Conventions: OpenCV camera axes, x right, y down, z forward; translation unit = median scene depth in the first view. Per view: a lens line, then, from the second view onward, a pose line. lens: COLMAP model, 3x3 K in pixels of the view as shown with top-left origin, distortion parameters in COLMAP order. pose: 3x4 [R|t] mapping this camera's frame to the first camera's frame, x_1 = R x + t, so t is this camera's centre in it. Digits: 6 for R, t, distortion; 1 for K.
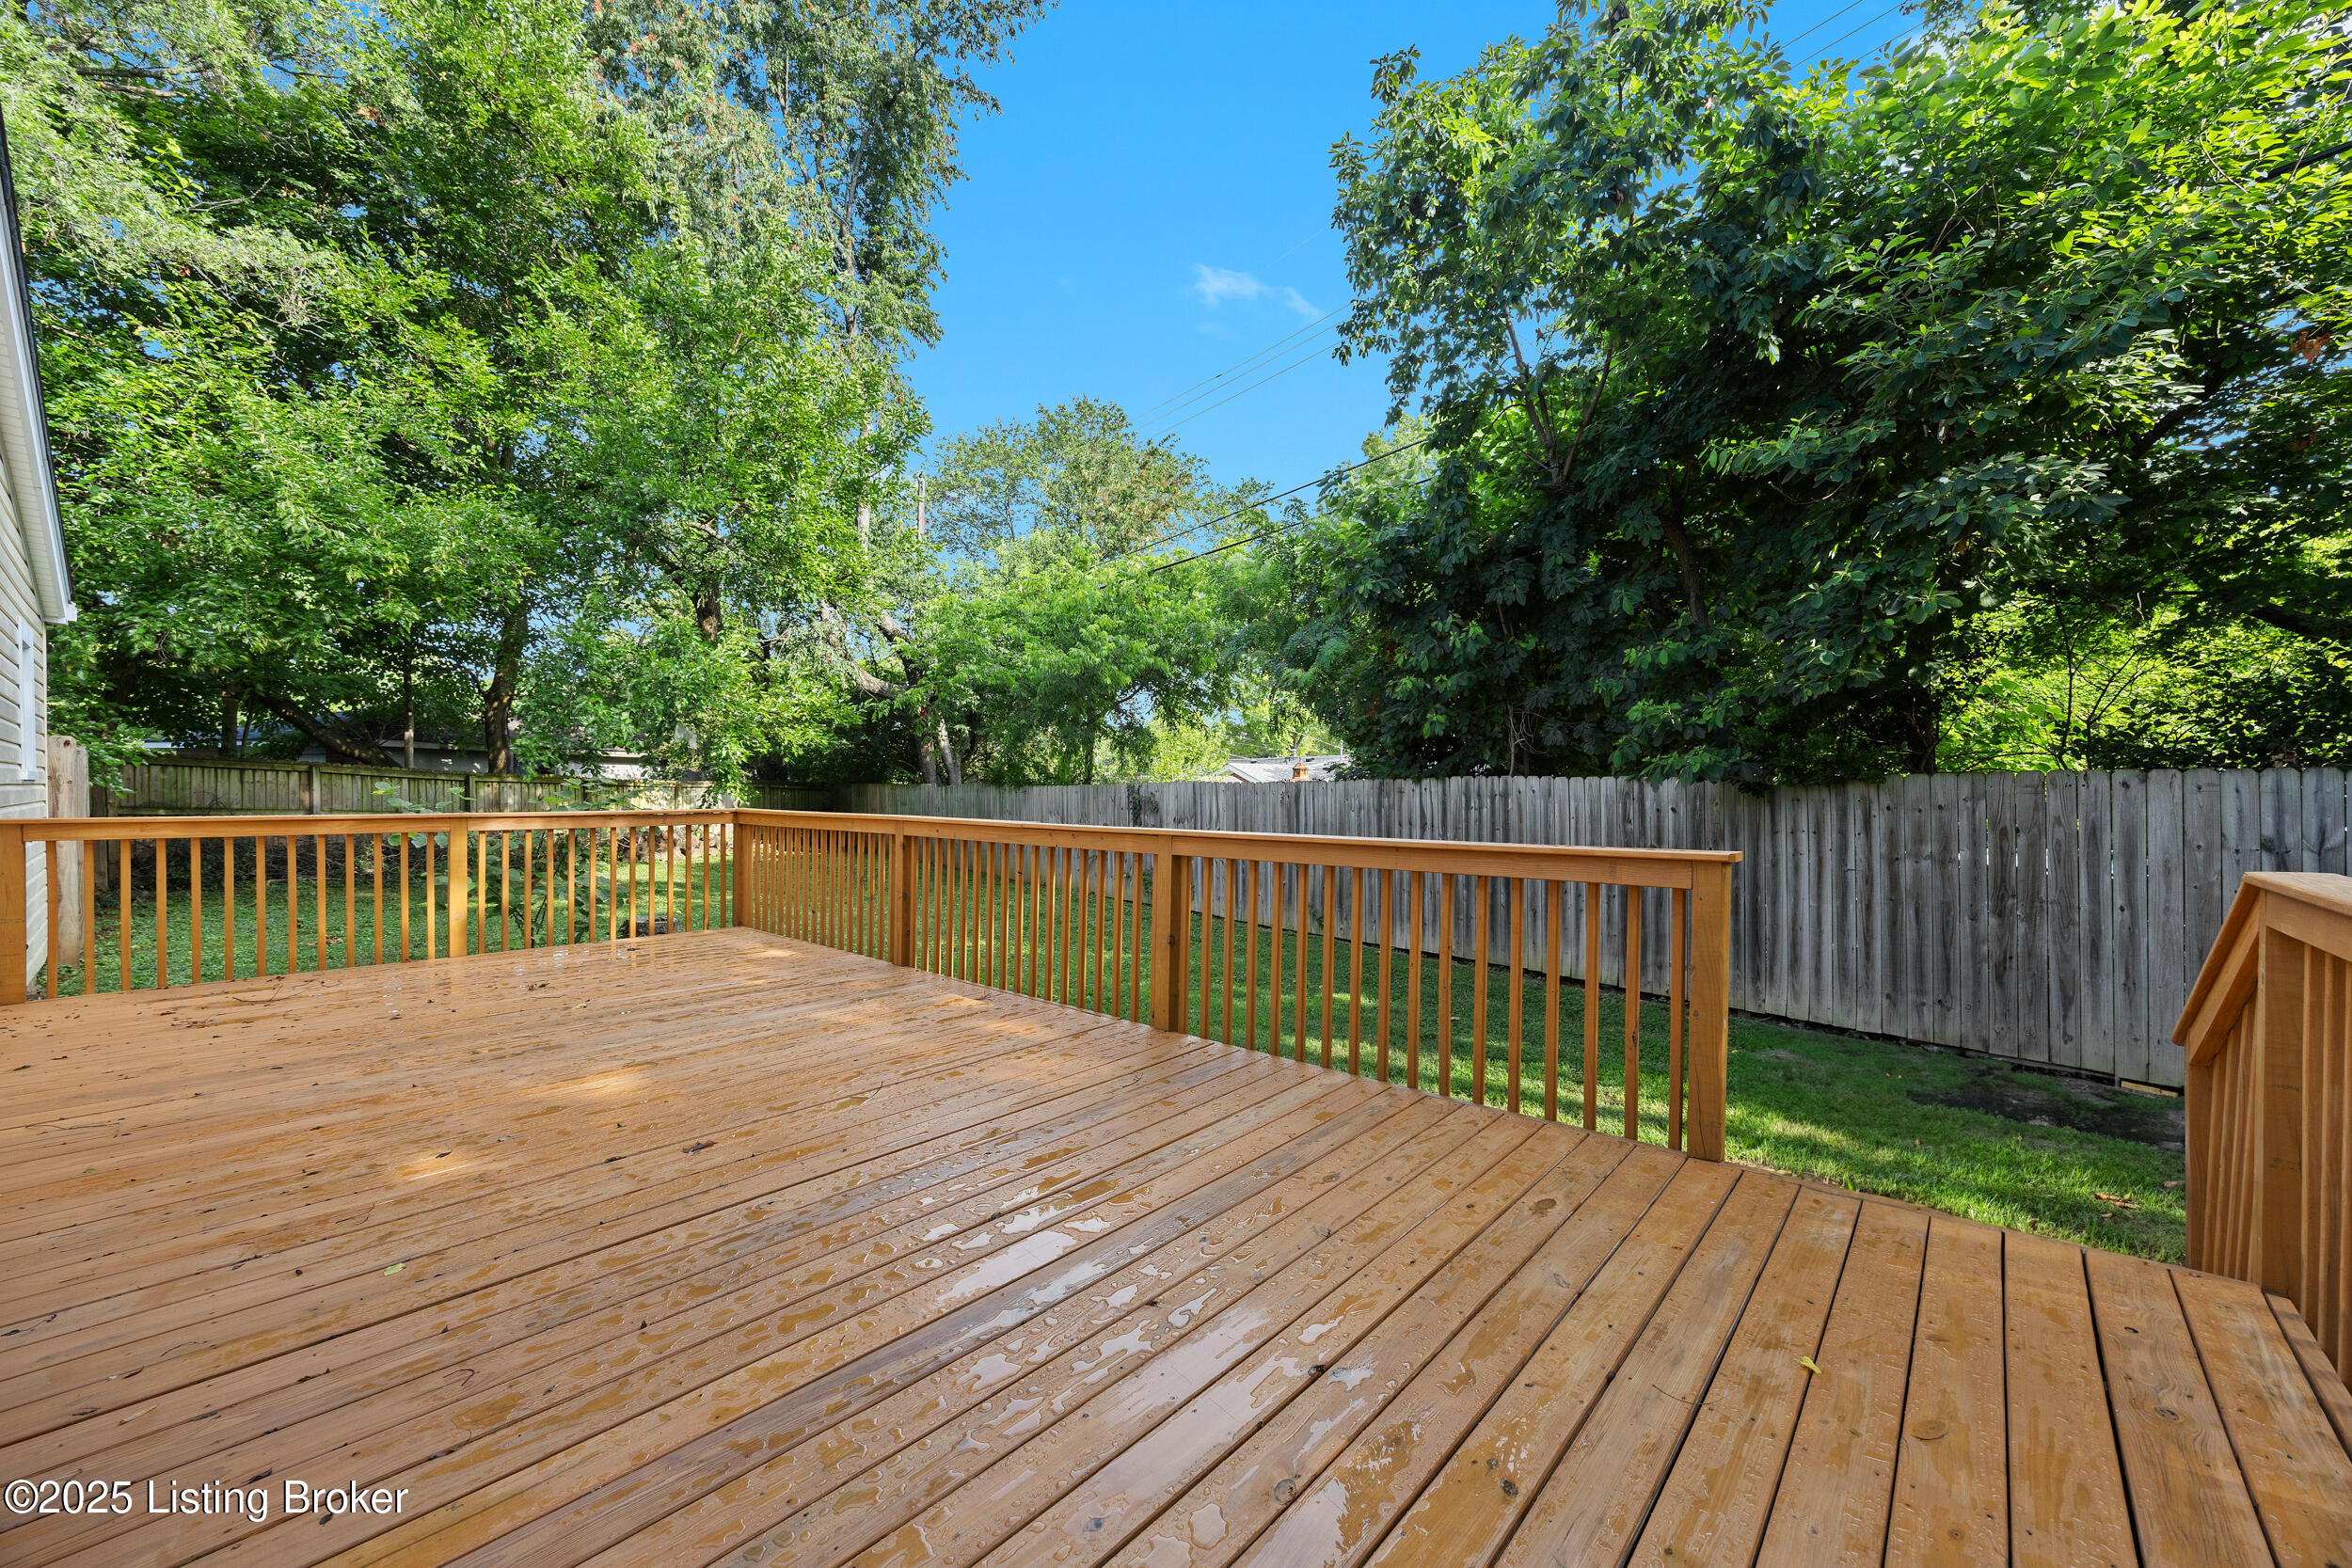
lens RADIAL K [[890.7, 0, 1184.4], [0, 890.7, 781.2], [0, 0, 1]] dist [-0.006739, 0.000274]
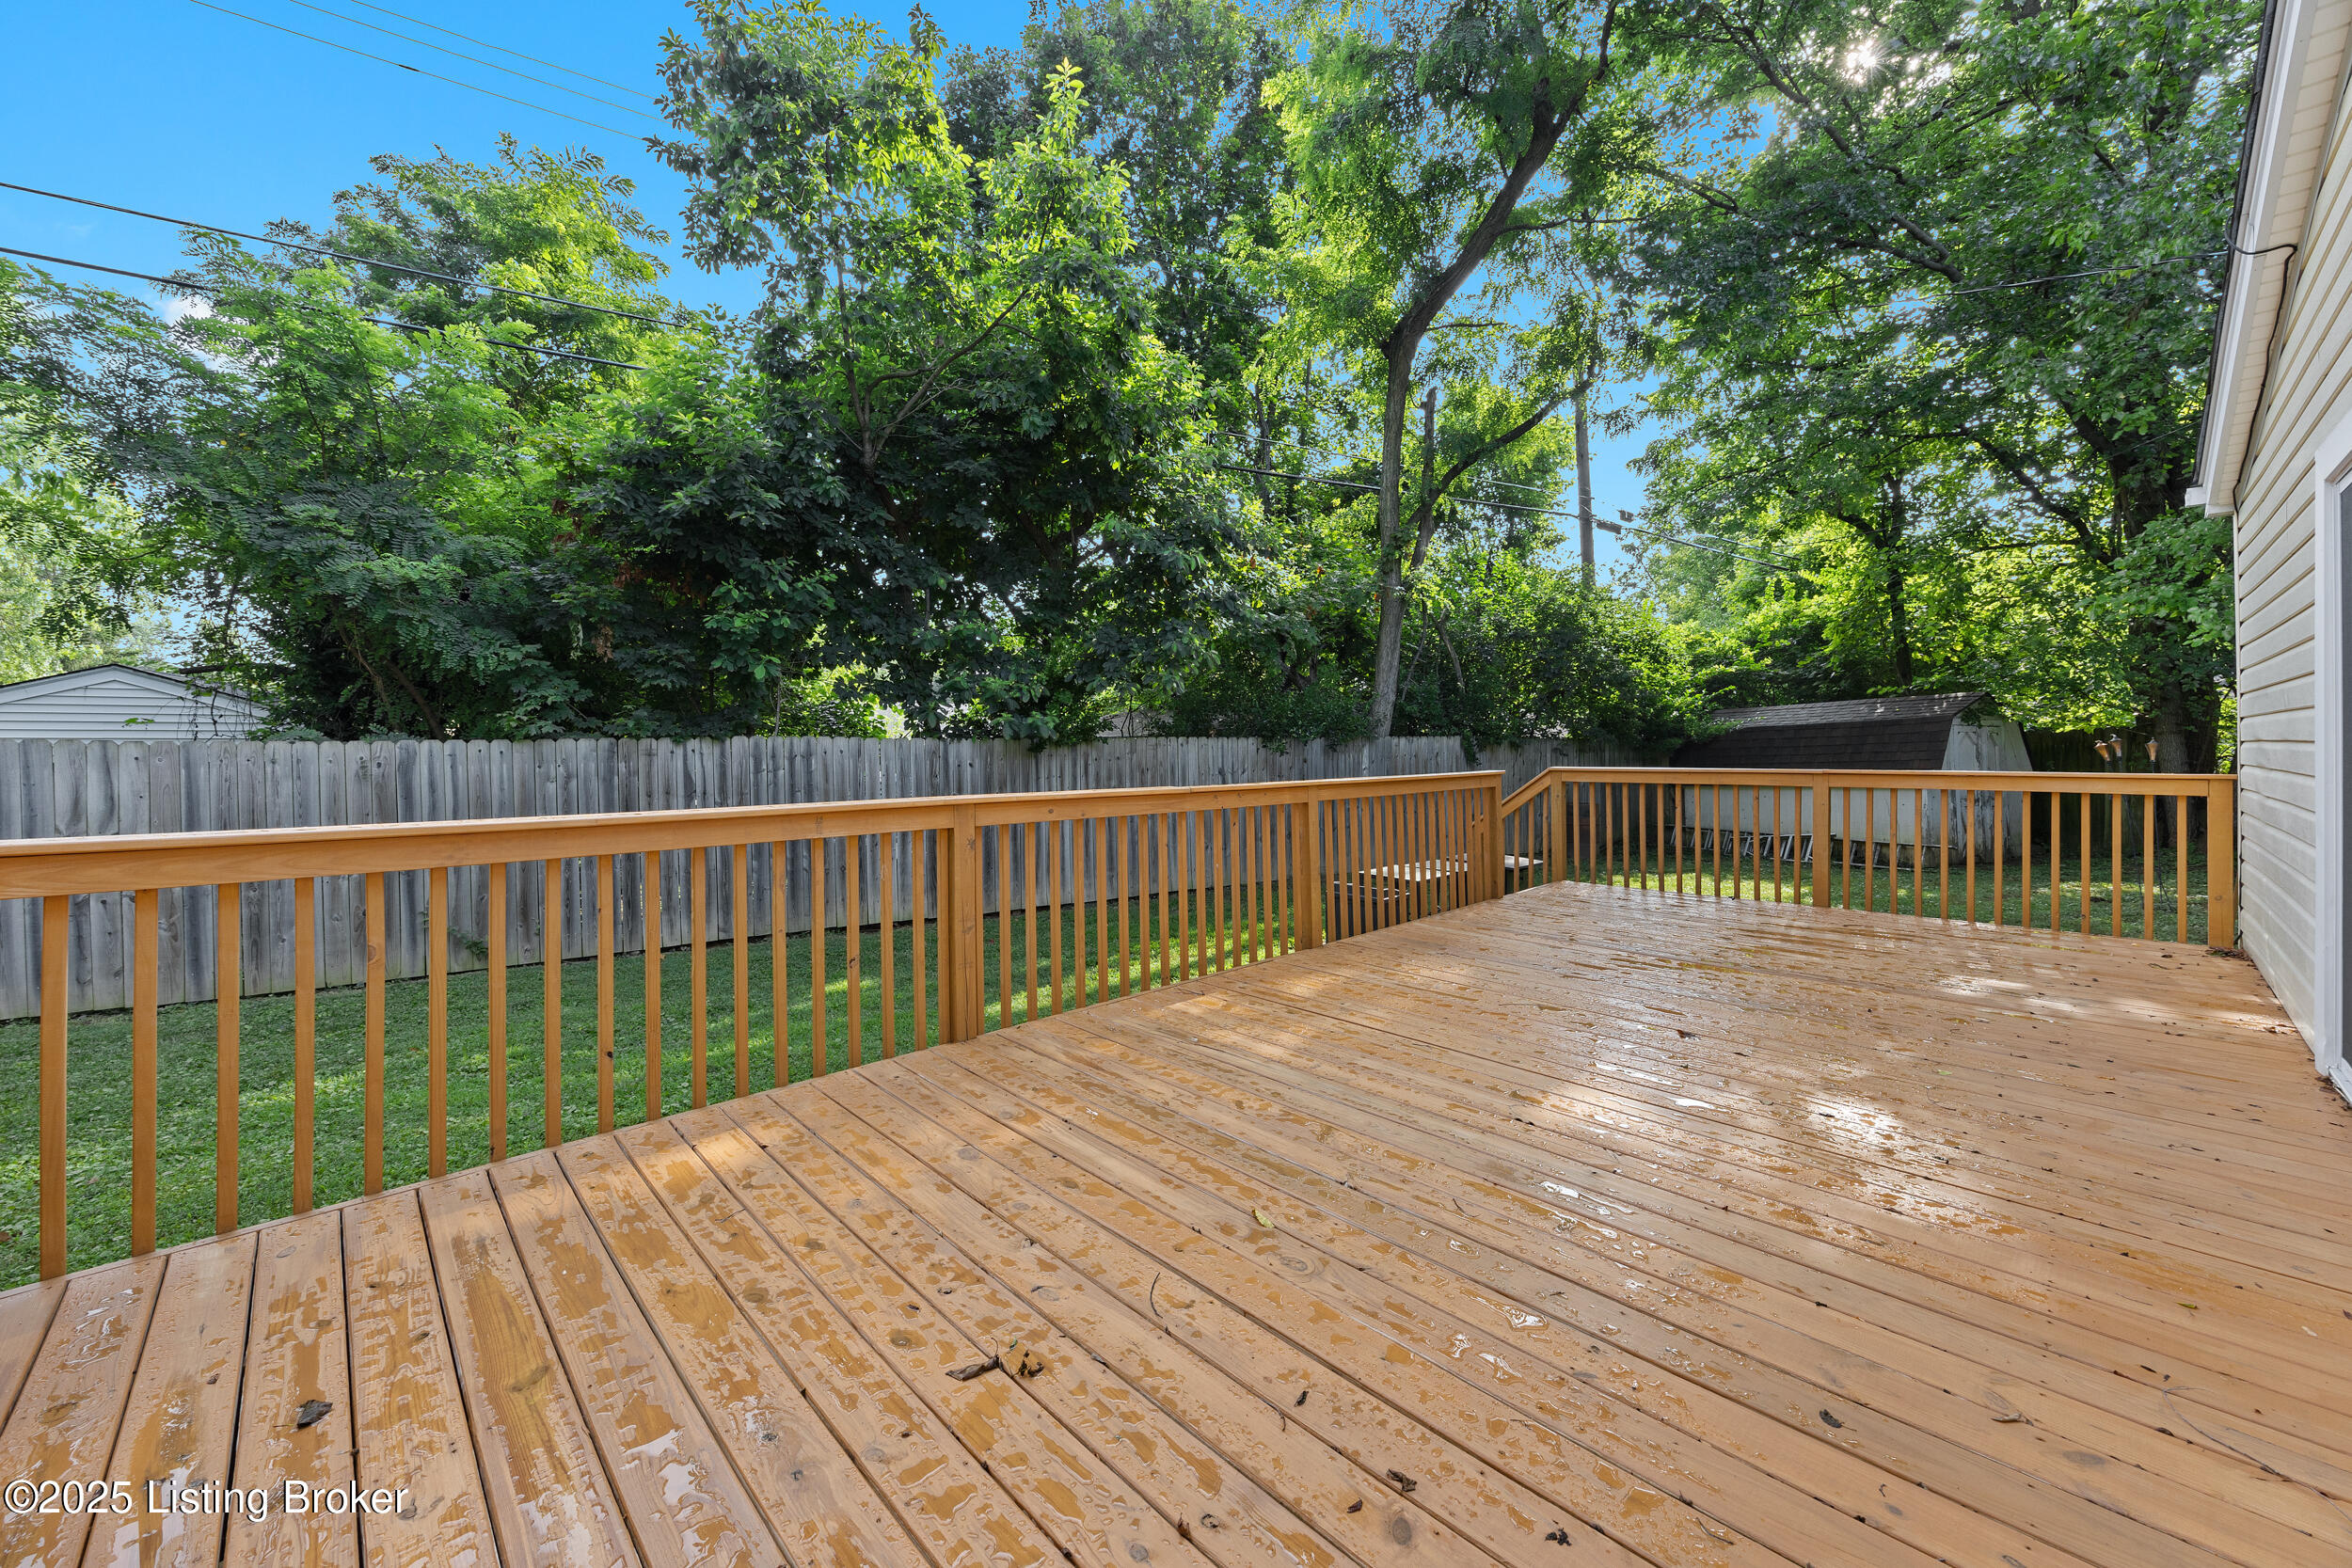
lens RADIAL K [[890.7, 0, 1184.4], [0, 890.7, 781.2], [0, 0, 1]] dist [-0.006739, 0.000274]
pose [[0.059008, -0.044002, 0.997287, -0.924956], [-0.000828, 0.999026, 0.044128, 0.000303], [-0.998257, -0.003430, 0.058914, 0.825354]]
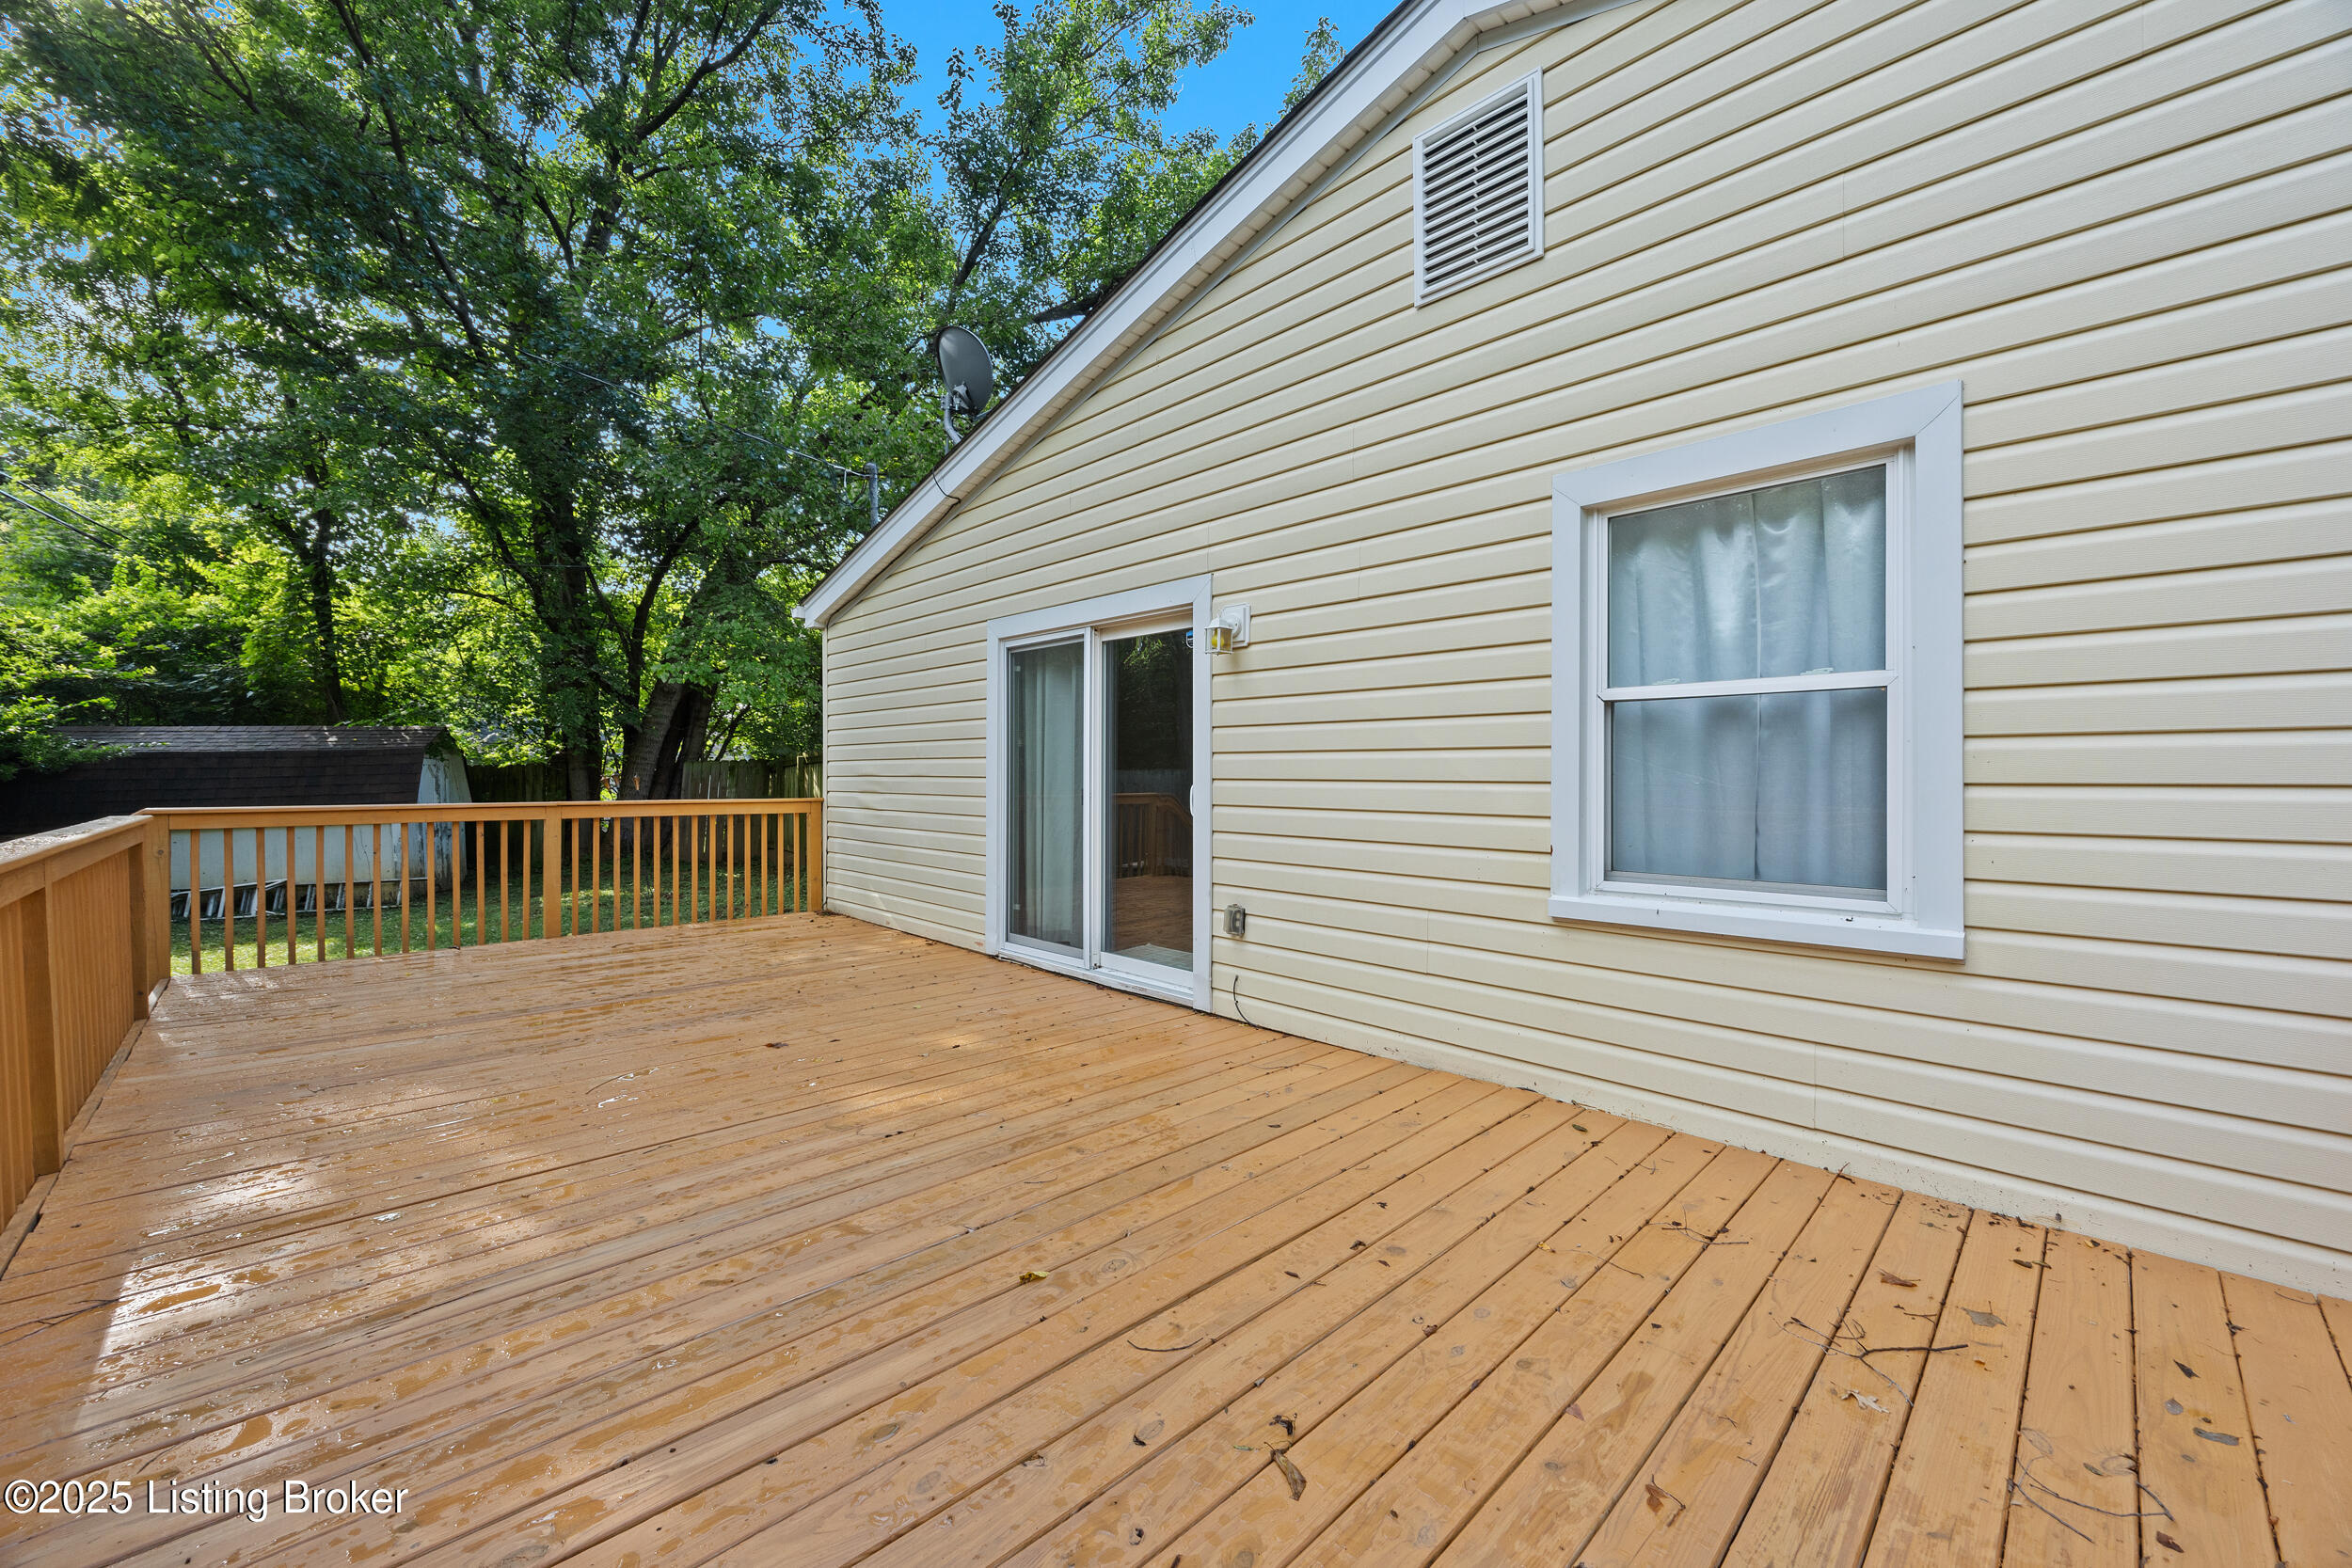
lens RADIAL K [[890.7, 0, 1184.4], [0, 890.7, 781.2], [0, 0, 1]] dist [-0.006739, 0.000274]
pose [[-0.997736, -0.006328, 0.066951, -0.634939], [-0.006332, 0.999980, 0.000163, 0.003478], [-0.066951, -0.000261, -0.997756, 1.168849]]
